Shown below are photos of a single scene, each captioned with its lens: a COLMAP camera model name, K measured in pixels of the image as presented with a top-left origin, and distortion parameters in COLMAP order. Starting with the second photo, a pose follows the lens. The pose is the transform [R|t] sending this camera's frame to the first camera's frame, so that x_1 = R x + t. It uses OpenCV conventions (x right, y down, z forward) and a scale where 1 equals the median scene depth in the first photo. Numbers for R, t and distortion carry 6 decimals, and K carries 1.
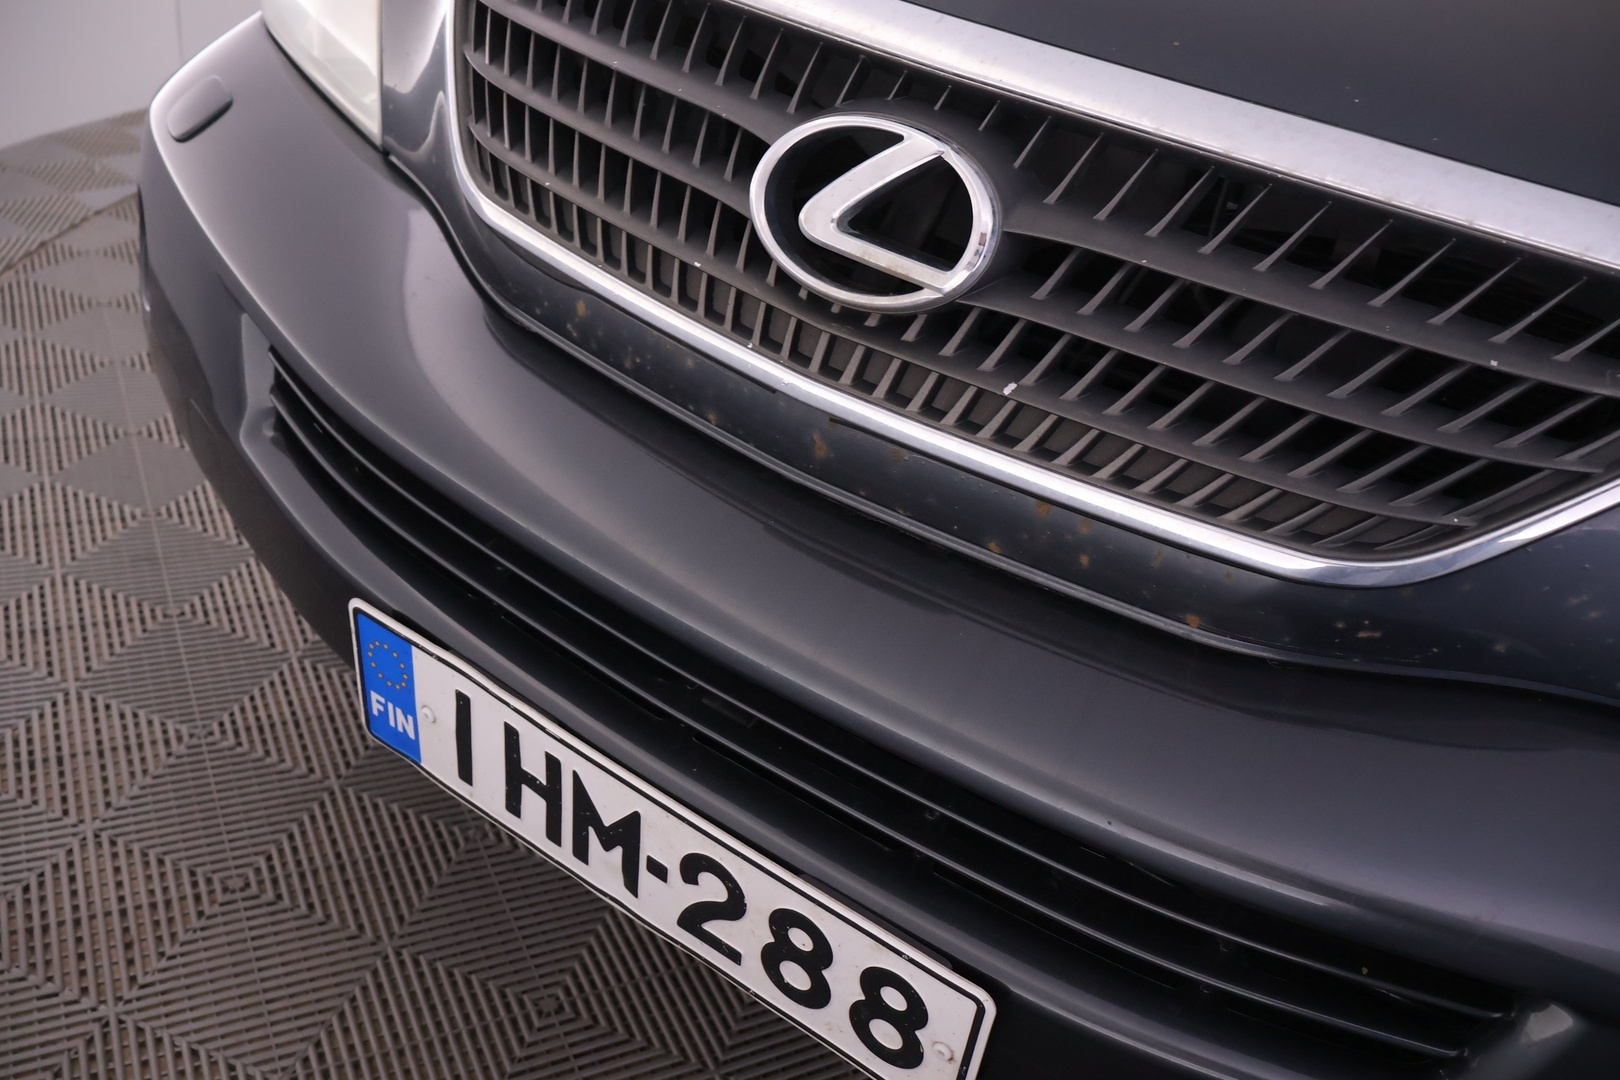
lens RADIAL K [[1356.7, 0, 810.0], [0, 1356.7, 540.0], [0, 0, 1]] dist [0.009381, -0.004067]
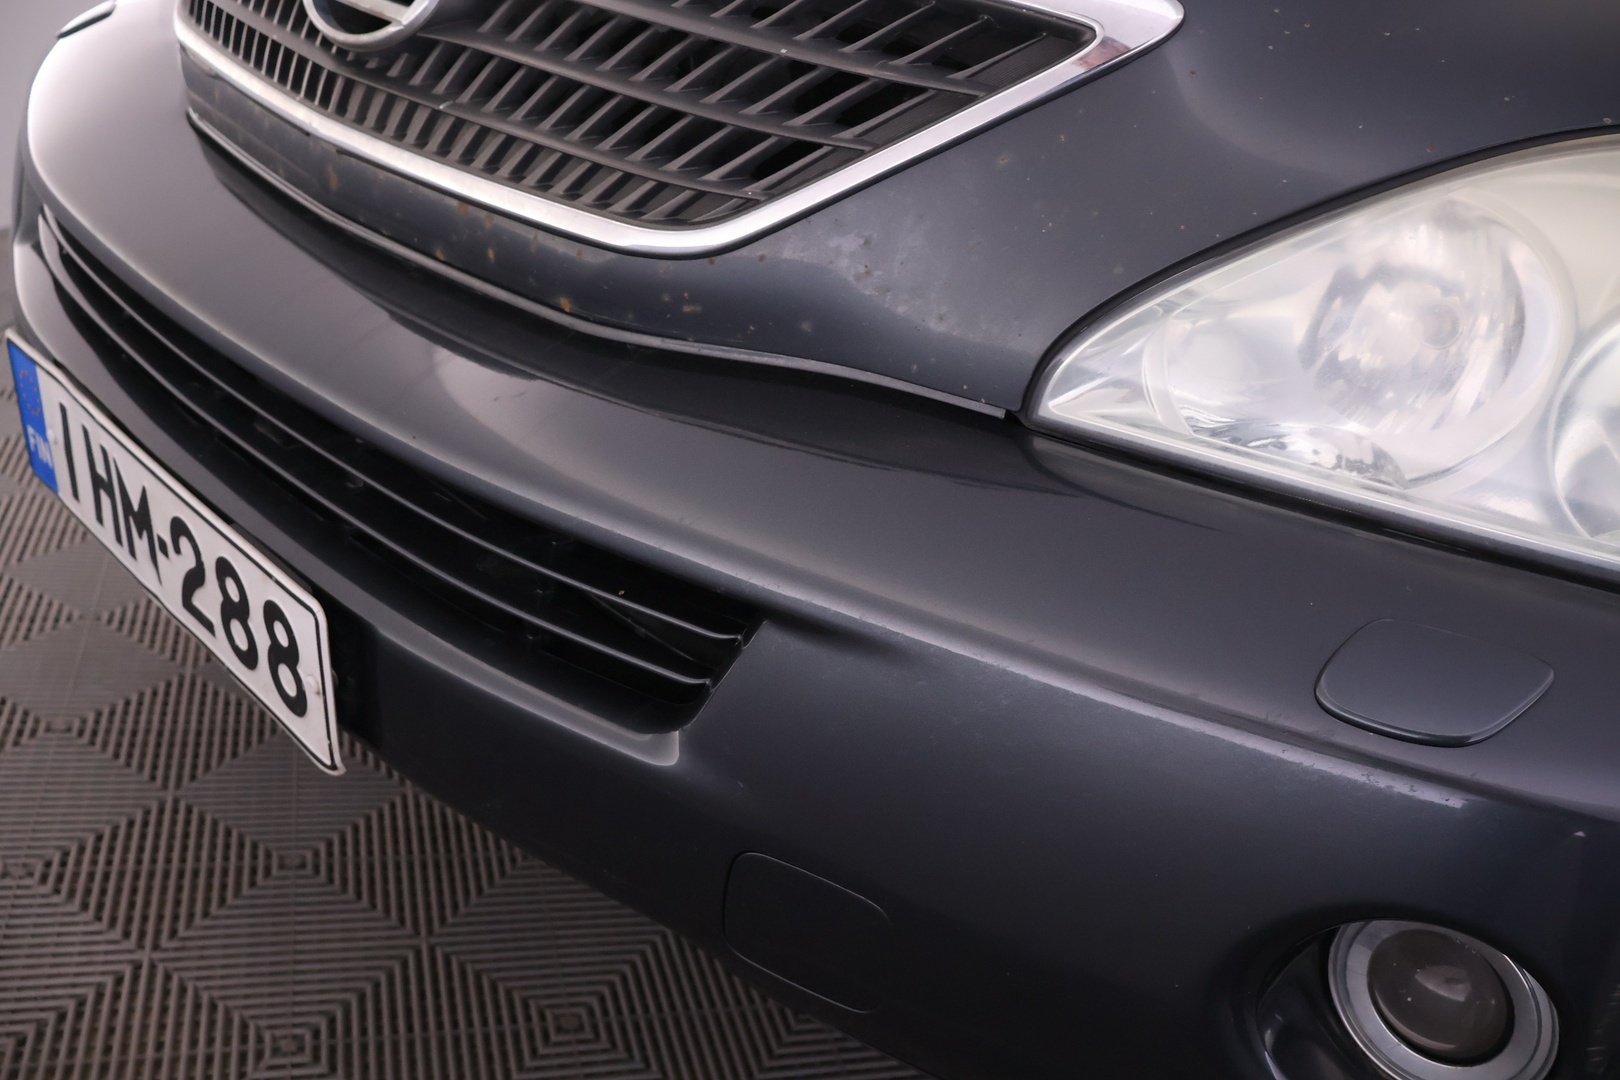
lens RADIAL K [[1356.7, 0, 810.0], [0, 1356.7, 540.0], [0, 0, 1]] dist [0.009381, -0.004067]
pose [[0.986249, 0.072422, -0.148550, 0.571353], [-0.085305, 0.992953, -0.082261, 0.280973], [0.141546, 0.093802, 0.985478, -0.028935]]
